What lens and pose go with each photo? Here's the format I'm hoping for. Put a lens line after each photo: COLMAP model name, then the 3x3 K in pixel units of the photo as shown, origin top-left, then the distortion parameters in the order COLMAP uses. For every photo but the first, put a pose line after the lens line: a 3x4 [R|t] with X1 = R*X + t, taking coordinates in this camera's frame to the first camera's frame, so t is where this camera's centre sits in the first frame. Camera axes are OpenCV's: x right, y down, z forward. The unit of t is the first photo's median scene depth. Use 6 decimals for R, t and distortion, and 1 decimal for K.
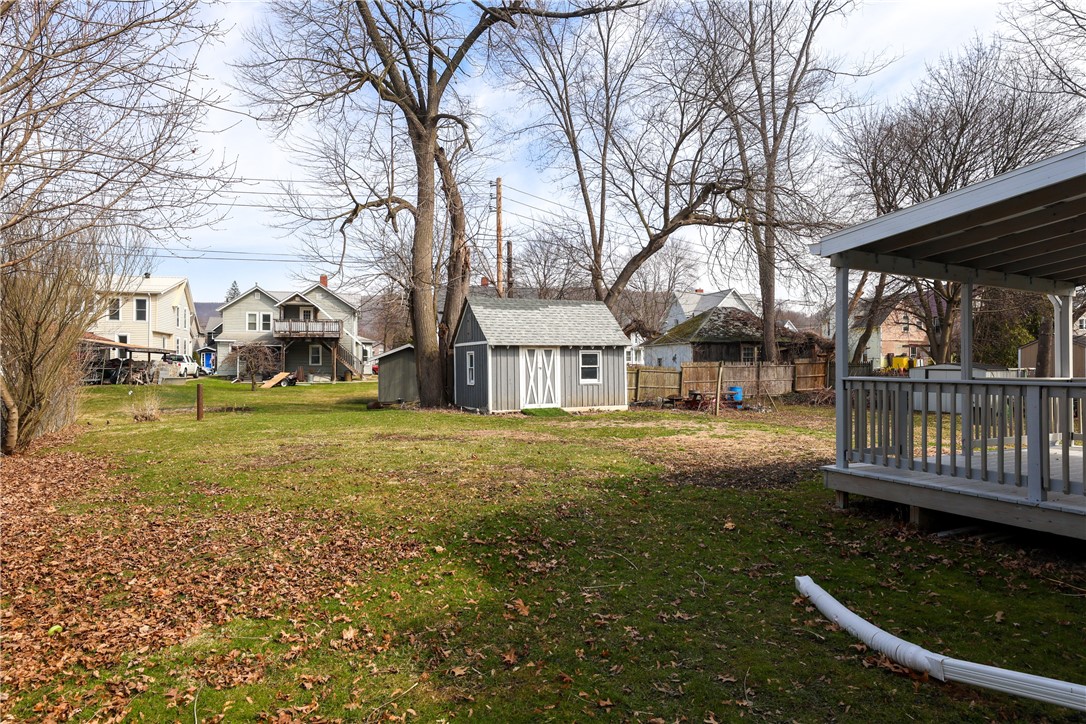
lens RADIAL K [[692.7, 0, 543.0], [0, 692.7, 362.0], [0, 0, 1]] dist [-0.000076, -0.000011]
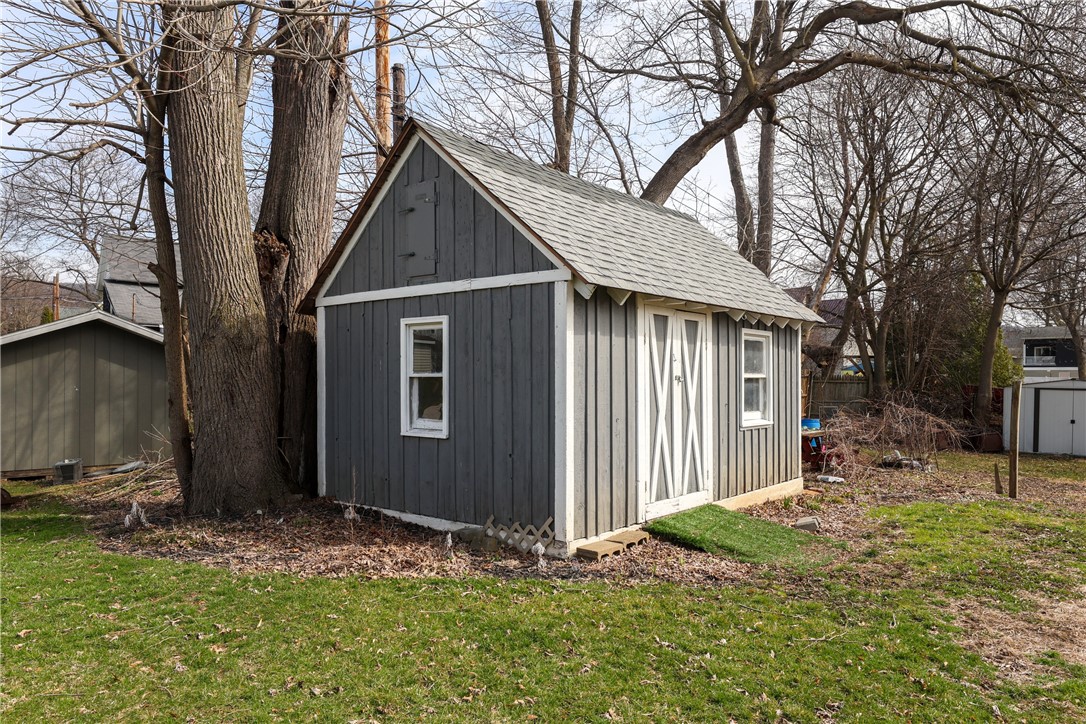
lens RADIAL K [[807.2, 0, 543.0], [0, 807.2, 362.0], [0, 0, 1]] dist [-0.000624, -0.000067]
pose [[0.923661, 0.016161, 0.382869, -0.188556], [-0.010266, 0.999795, -0.017435, 0.008496], [-0.383072, 0.012173, 0.923638, 0.688217]]
